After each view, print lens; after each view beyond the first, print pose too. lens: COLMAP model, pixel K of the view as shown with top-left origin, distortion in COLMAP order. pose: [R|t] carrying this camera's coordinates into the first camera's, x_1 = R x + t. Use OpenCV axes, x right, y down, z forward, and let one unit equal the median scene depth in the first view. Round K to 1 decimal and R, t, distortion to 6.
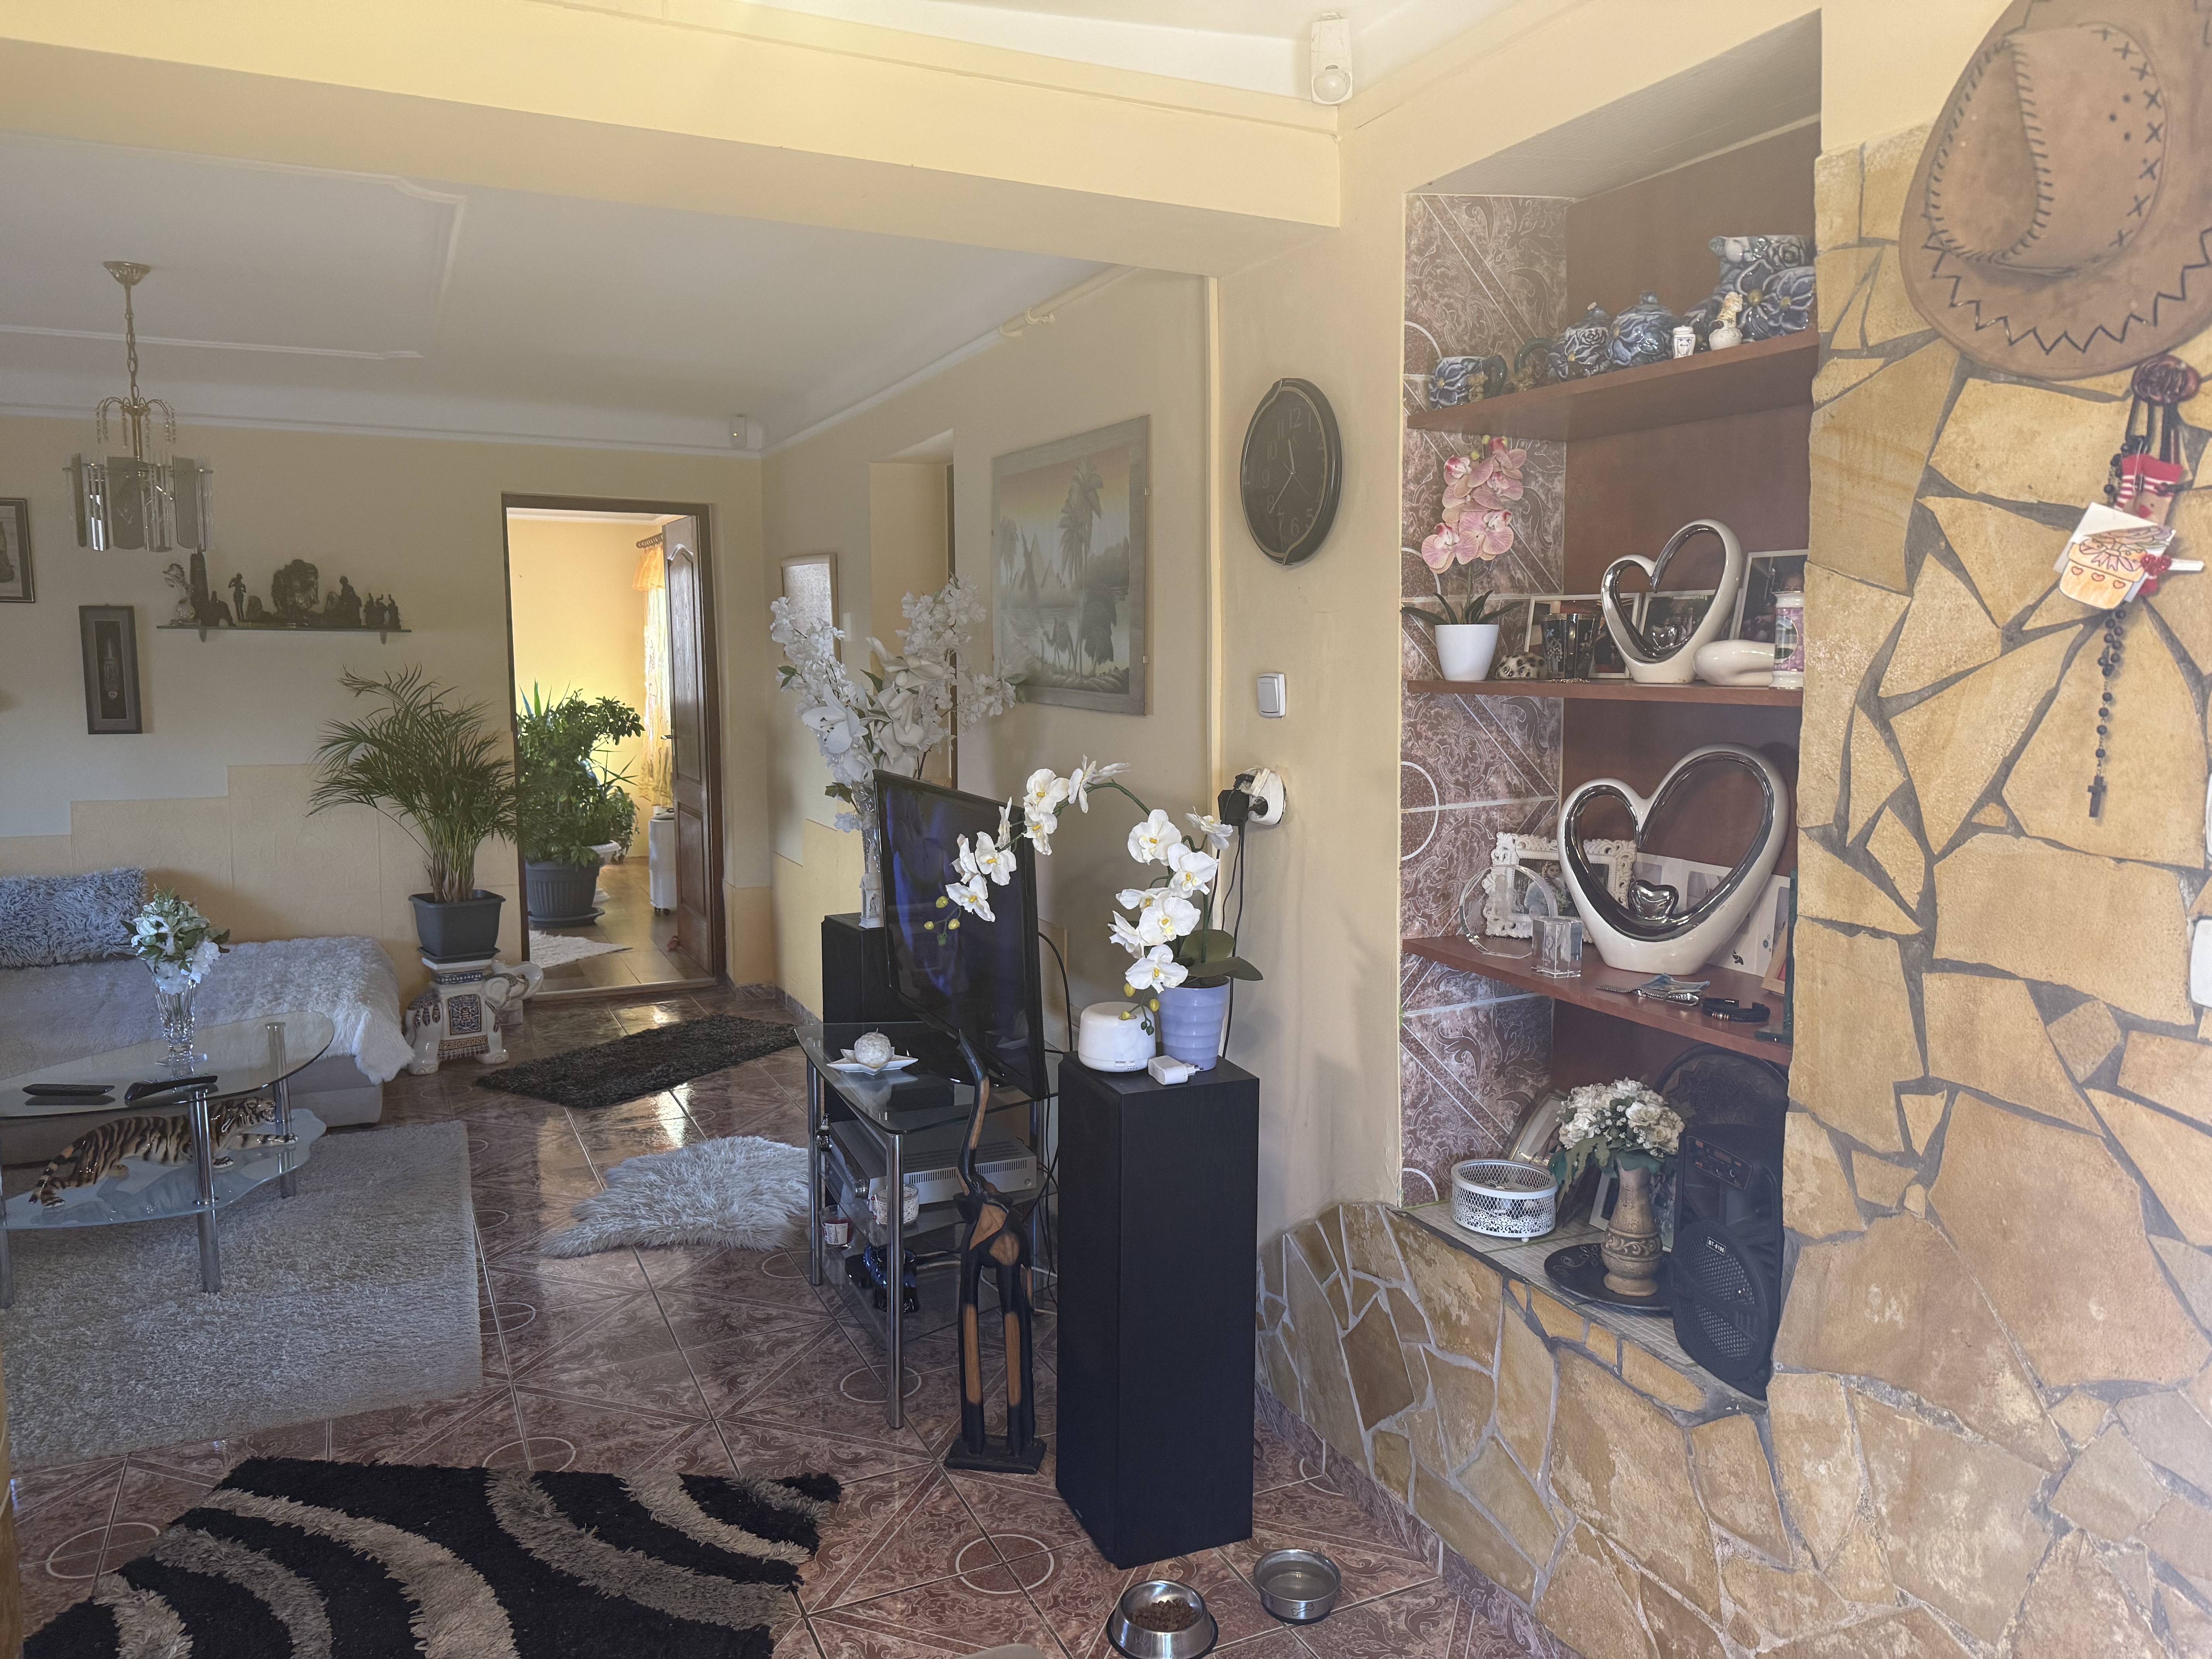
lens RADIAL K [[1563.9, 0, 1100.0], [0, 1563.9, 833.5], [0, 0, 1]] dist [0.033805, -0.043882]
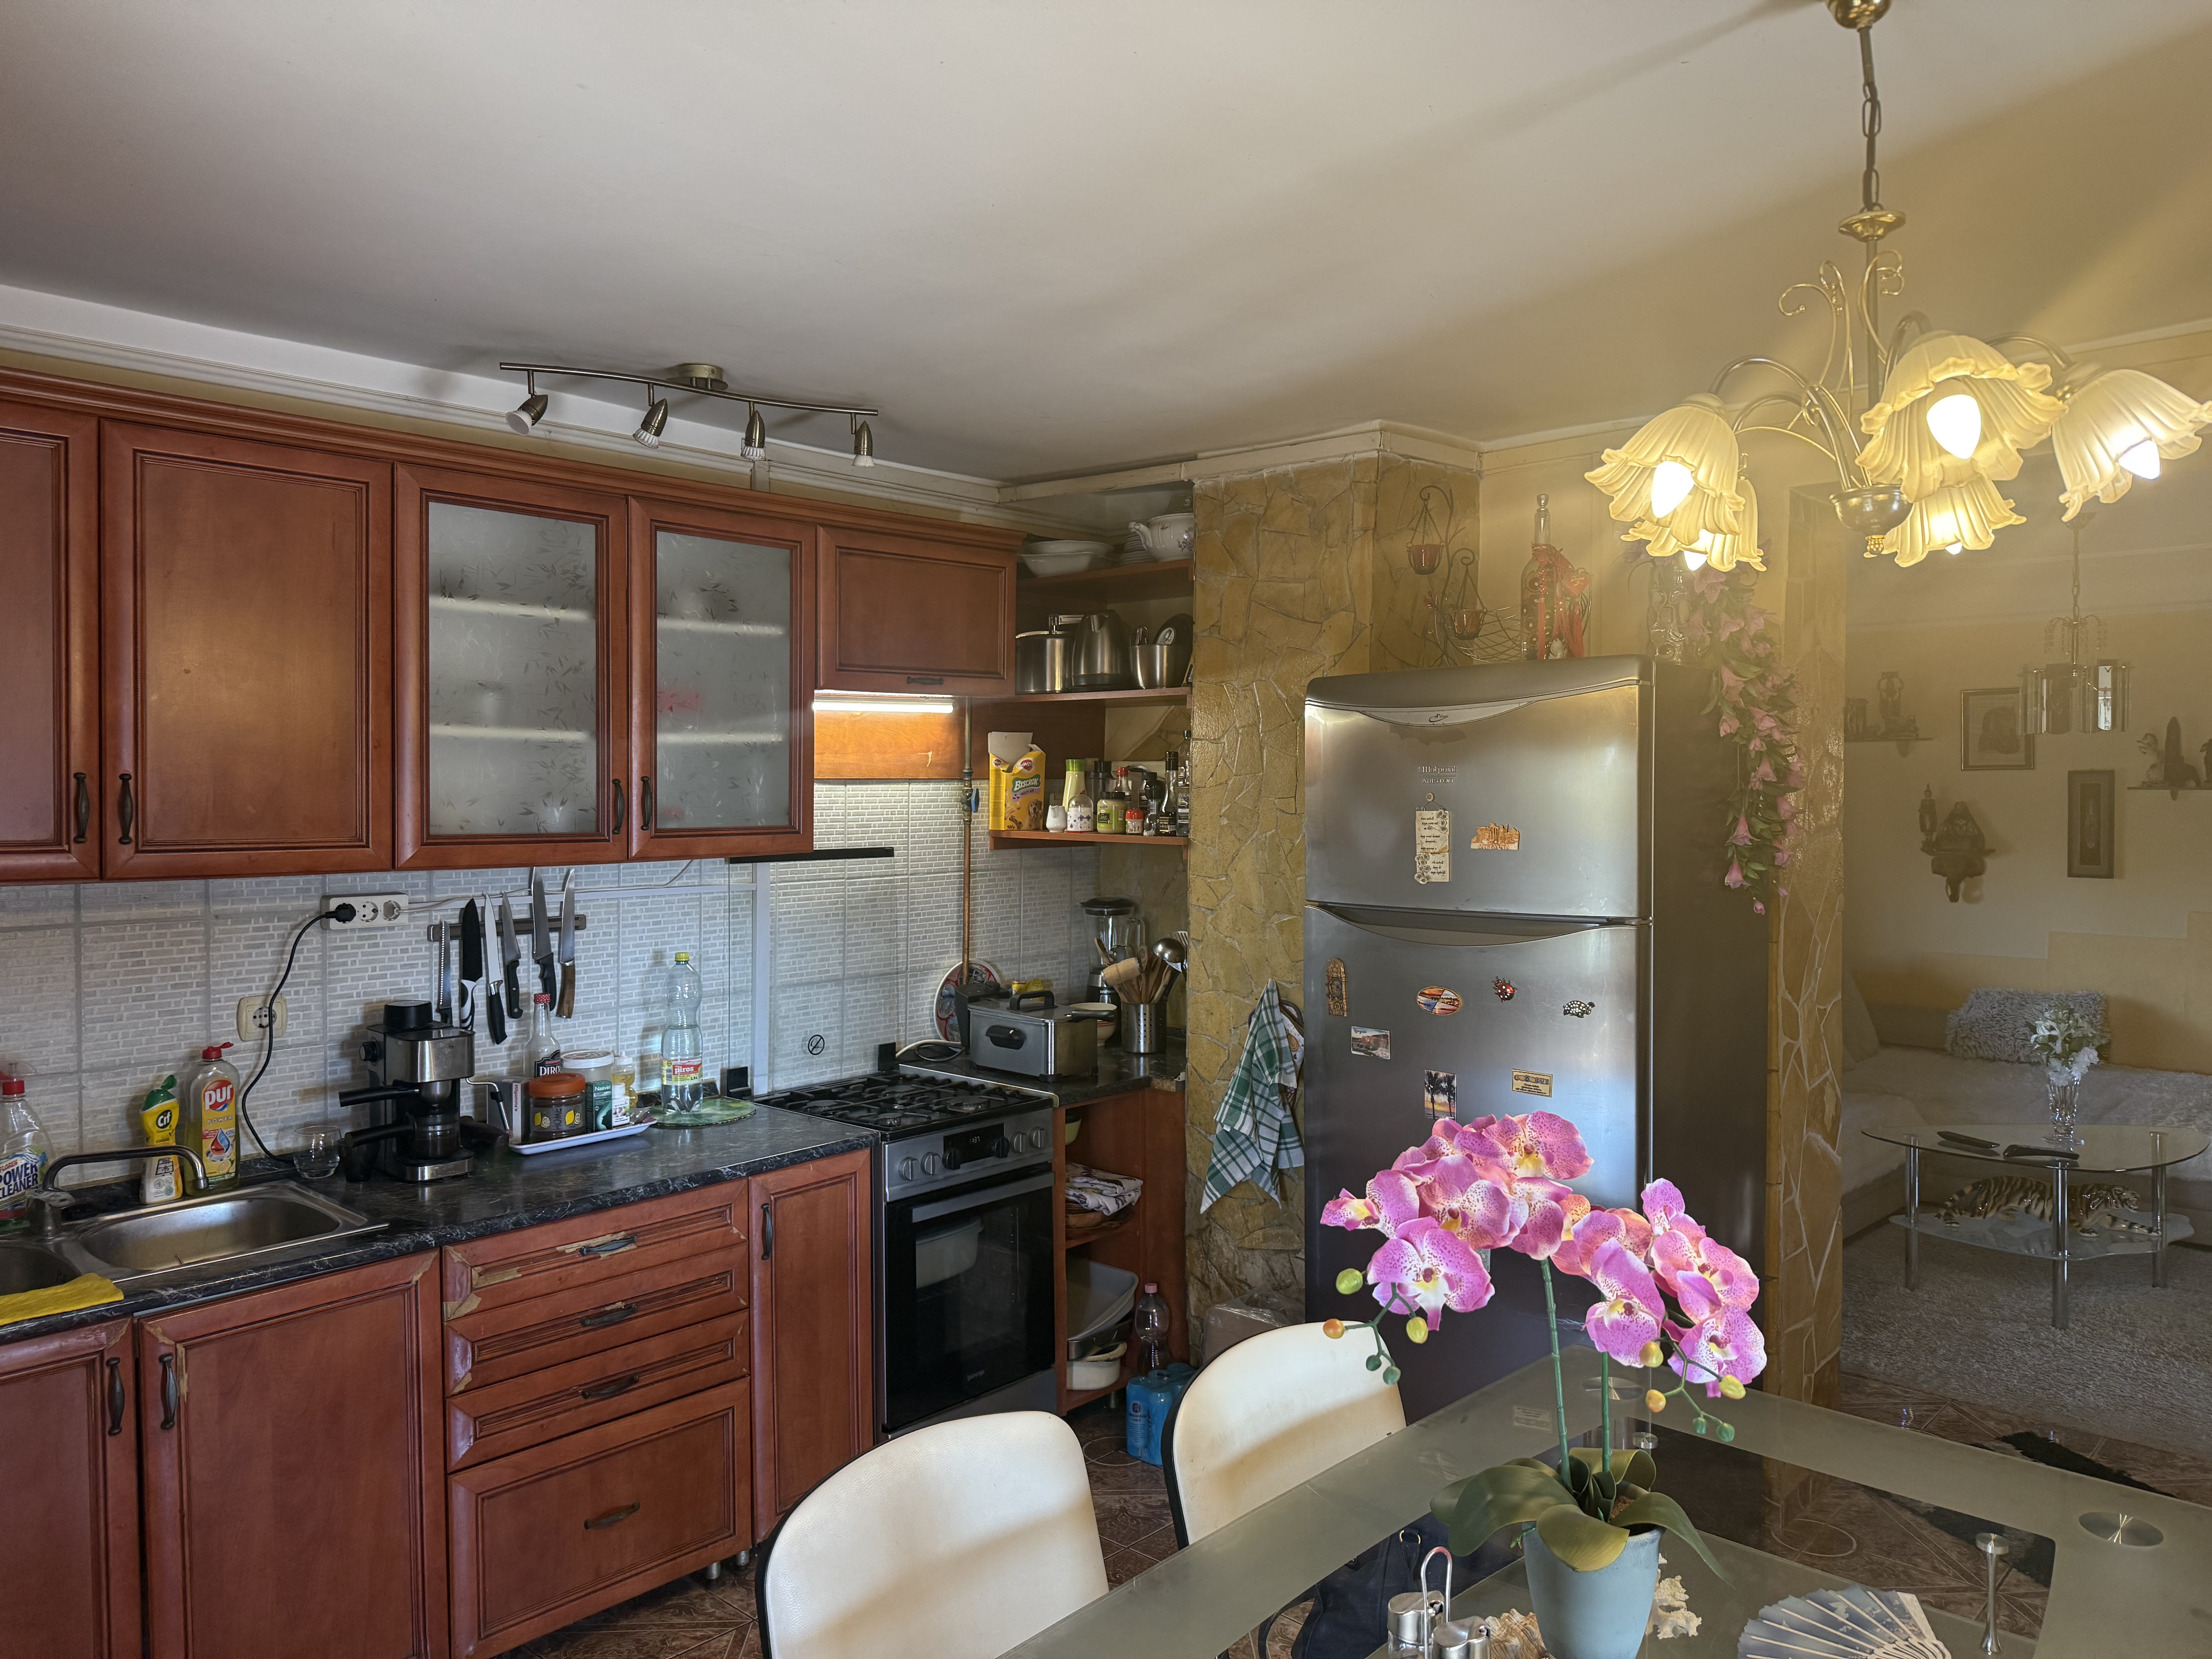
lens RADIAL K [[1563.9, 0, 1100.0], [0, 1563.9, 833.5], [0, 0, 1]] dist [0.033805, -0.043882]
pose [[0.372027, 0.019992, -0.928007, 0.193782], [-0.105063, 0.994250, -0.020700, 0.006037], [0.922257, 0.105200, 0.371988, -0.128836]]
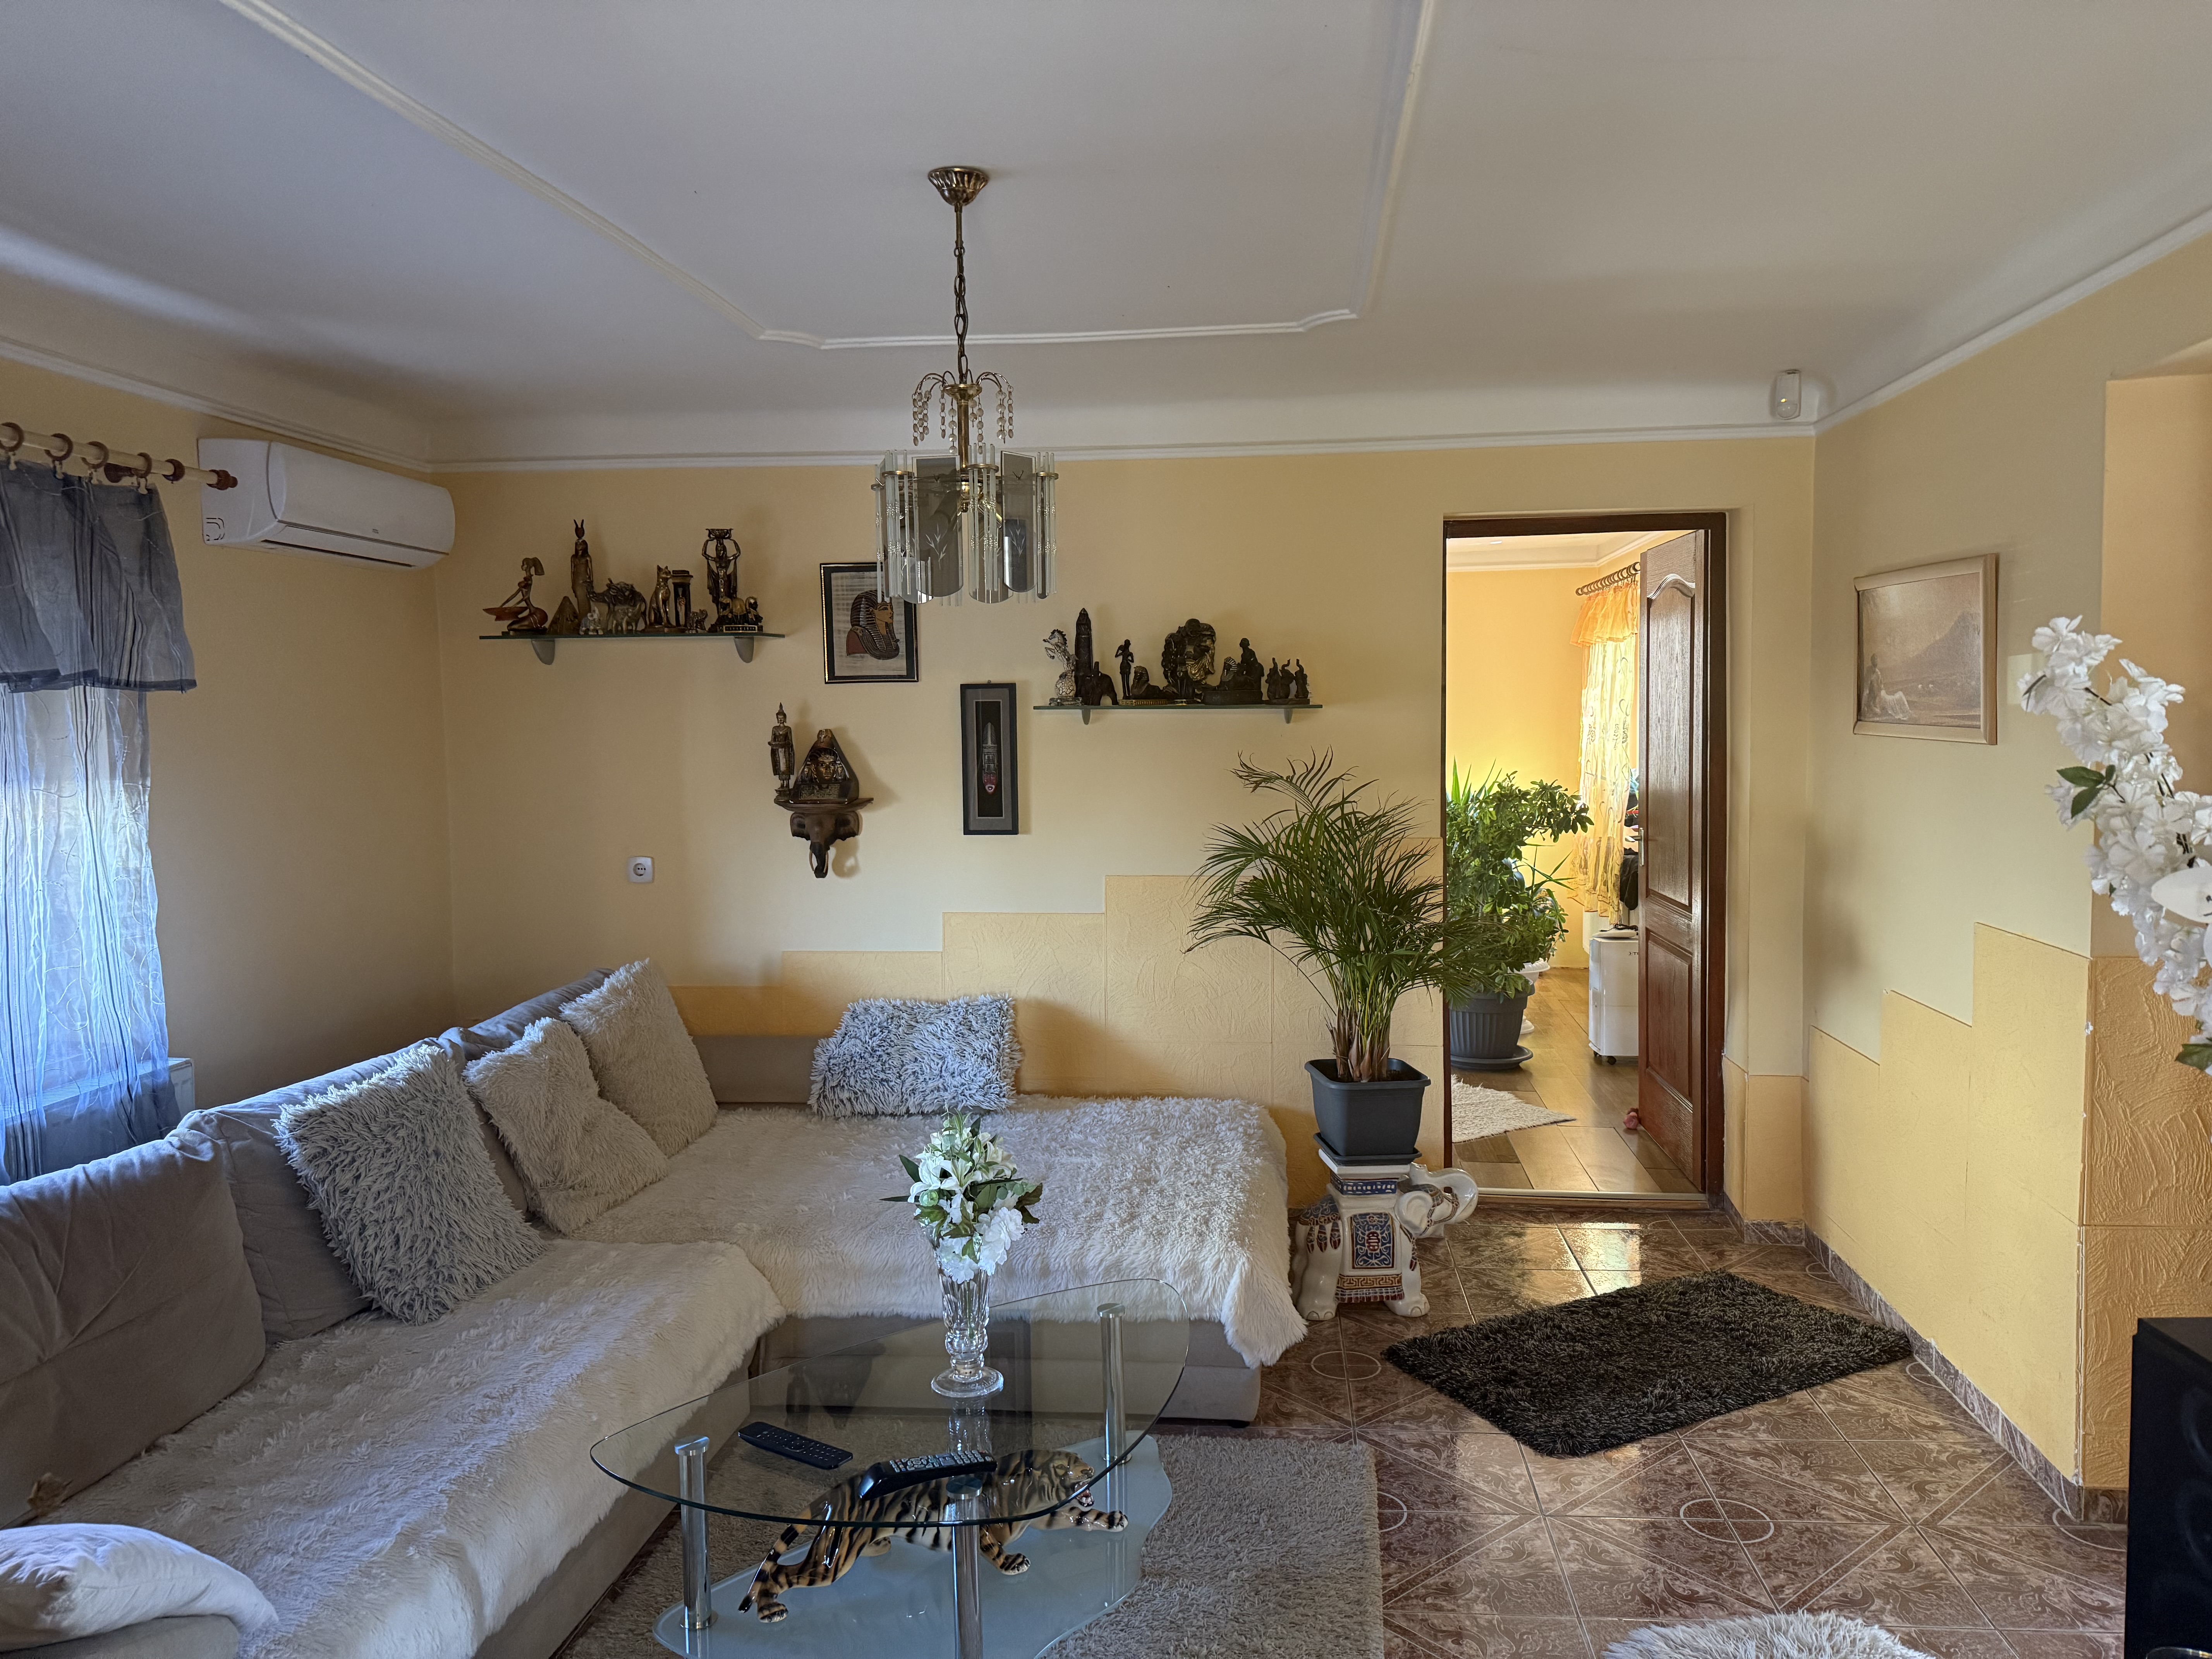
lens RADIAL K [[1546.5, 0, 1086.6], [0, 1546.5, 791.9], [0, 0, 1]] dist [0.127953, -0.164694]
pose [[0.848447, 0.012045, -0.529143, -0.145395], [-0.047871, 0.997390, -0.054054, -0.043891], [0.527111, 0.071192, 0.846809, 0.325953]]
